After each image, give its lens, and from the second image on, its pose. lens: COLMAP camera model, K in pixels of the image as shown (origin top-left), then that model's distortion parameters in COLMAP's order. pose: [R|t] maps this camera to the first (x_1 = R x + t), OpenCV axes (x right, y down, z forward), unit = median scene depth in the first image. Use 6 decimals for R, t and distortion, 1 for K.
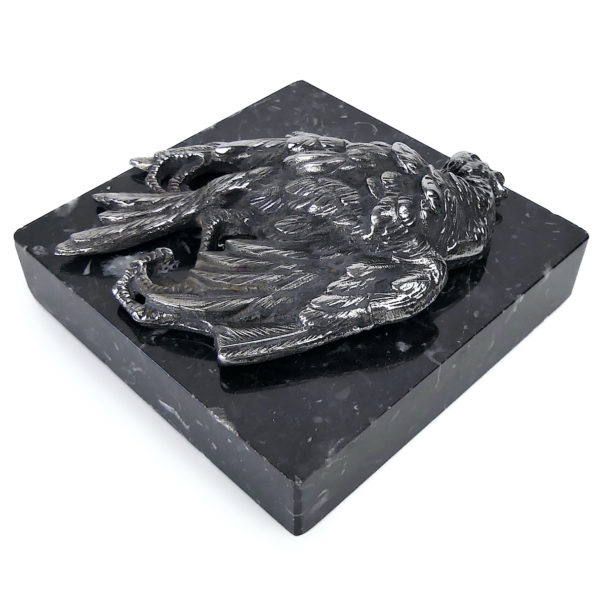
lens RADIAL K [[839.7, 0, 271.5], [0, 839.7, 331.9], [0, 0, 1]] dist [-0.009385, 0.000000]
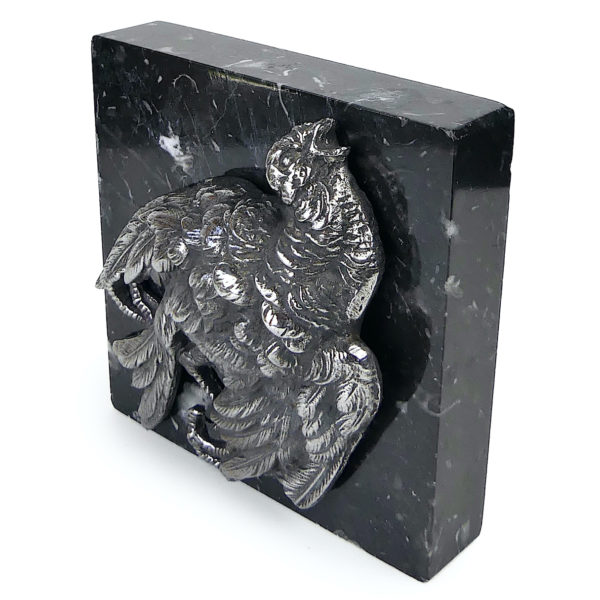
lens RADIAL K [[1118.4, 0, 301.1], [0, 1118.4, 181.8], [0, 0, 1]] dist [-0.022743, 0.000000]
pose [[0.543323, -0.511193, -0.665944, 1.048635], [0.832544, 0.430159, 0.349048, -0.616364], [0.108031, -0.744073, 0.659306, 0.350477]]
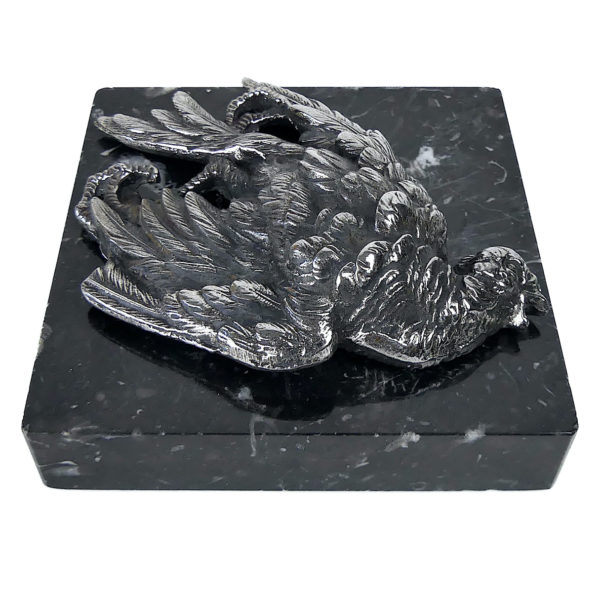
lens RADIAL K [[911.8, 0, 262.5], [0, 911.8, 312.3], [0, 0, 1]] dist [-0.009143, 0.000000]
pose [[0.712568, 0.547264, -0.439033, 0.533487], [-0.515468, 0.832866, 0.201560, -0.249707], [0.475962, 0.082682, 0.875571, 0.178086]]
